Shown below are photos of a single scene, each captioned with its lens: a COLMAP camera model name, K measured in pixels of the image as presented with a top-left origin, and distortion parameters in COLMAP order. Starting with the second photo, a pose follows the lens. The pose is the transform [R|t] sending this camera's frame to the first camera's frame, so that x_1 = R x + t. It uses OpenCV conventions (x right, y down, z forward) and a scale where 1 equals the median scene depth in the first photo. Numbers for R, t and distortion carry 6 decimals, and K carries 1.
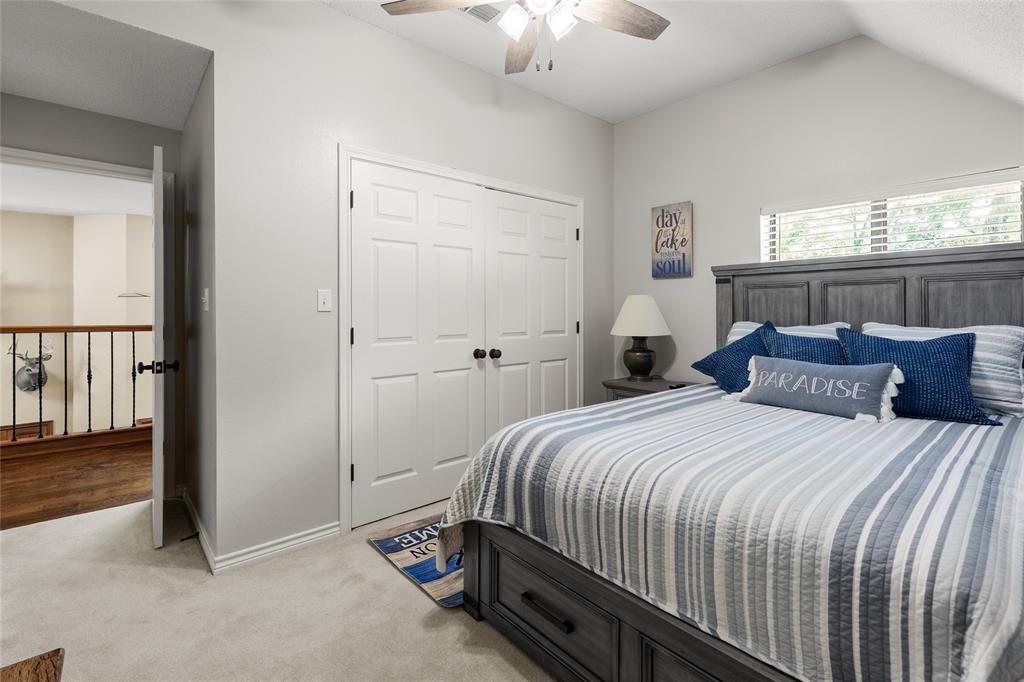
lens RADIAL K [[468.5, 0, 510.5], [0, 468.5, 311.1], [0, 0, 1]] dist [0.004012, 0.000247]
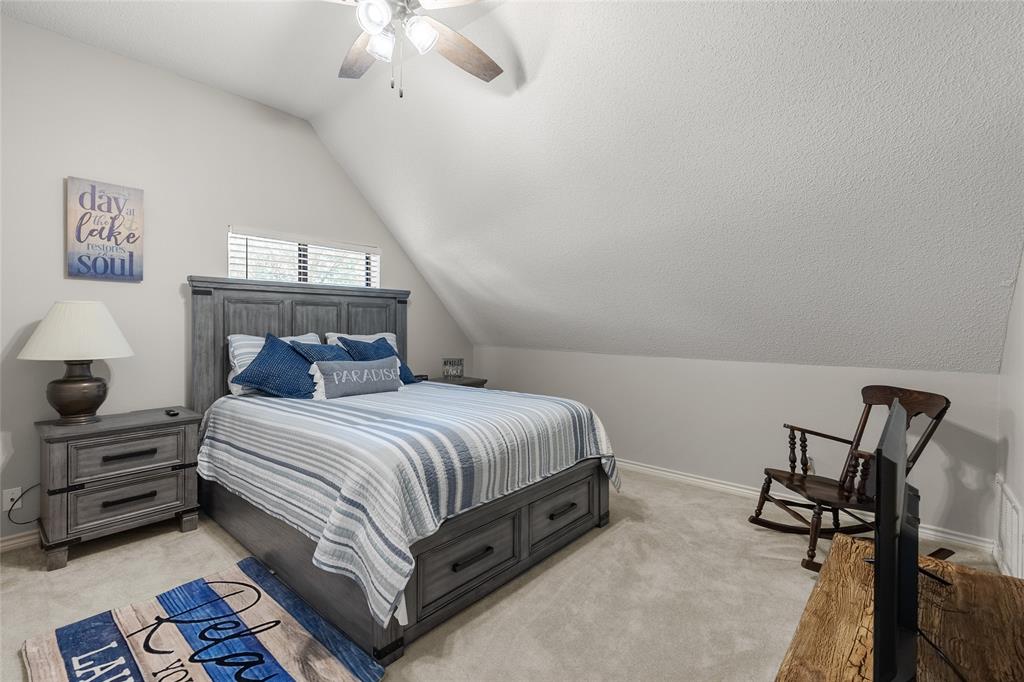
lens RADIAL K [[458.9, 0, 509.5], [0, 458.9, 344.7], [0, 0, 1]] dist [0.003030, -0.000006]
pose [[-0.144023, -0.039790, 0.988774, -0.585192], [-0.001163, 0.999197, 0.040040, 0.003240], [-0.989574, 0.004617, -0.143954, 0.548127]]
